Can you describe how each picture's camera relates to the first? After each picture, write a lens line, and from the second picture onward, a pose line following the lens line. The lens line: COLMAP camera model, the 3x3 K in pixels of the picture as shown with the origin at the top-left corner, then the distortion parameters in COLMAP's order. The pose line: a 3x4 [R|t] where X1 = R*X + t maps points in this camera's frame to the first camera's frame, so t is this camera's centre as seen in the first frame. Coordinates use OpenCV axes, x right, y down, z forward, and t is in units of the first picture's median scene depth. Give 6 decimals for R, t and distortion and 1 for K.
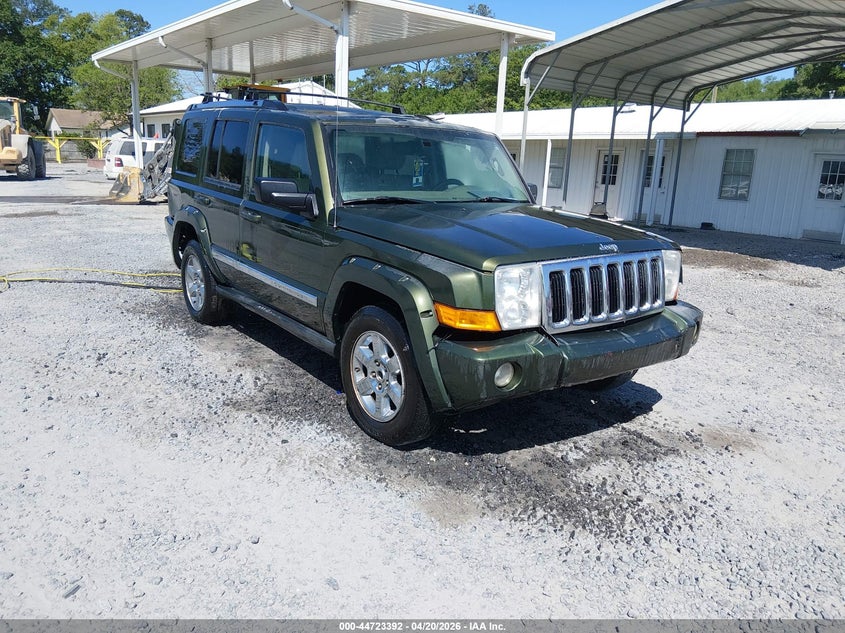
lens RADIAL K [[645.1, 0, 422.5], [0, 645.1, 316.5], [0, 0, 1]] dist [-0.006484, -0.006826]
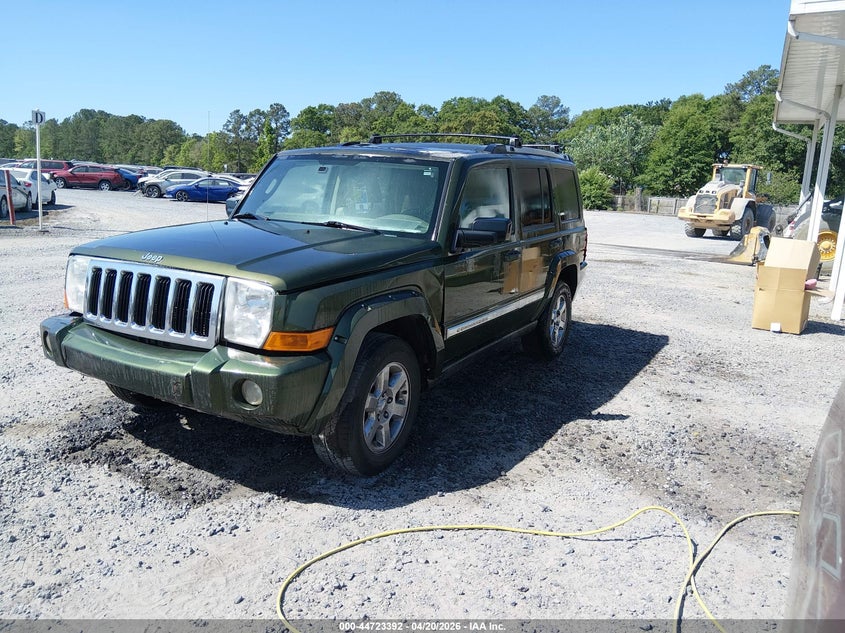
lens RADIAL K [[645.1, 0, 422.5], [0, 645.1, 316.5], [0, 0, 1]] dist [-0.006484, -0.006826]
pose [[0.408032, 0.160573, -0.898736, 0.408403], [-0.252882, 0.965773, 0.057740, -0.055305], [0.877246, 0.203714, 0.434672, 0.292623]]
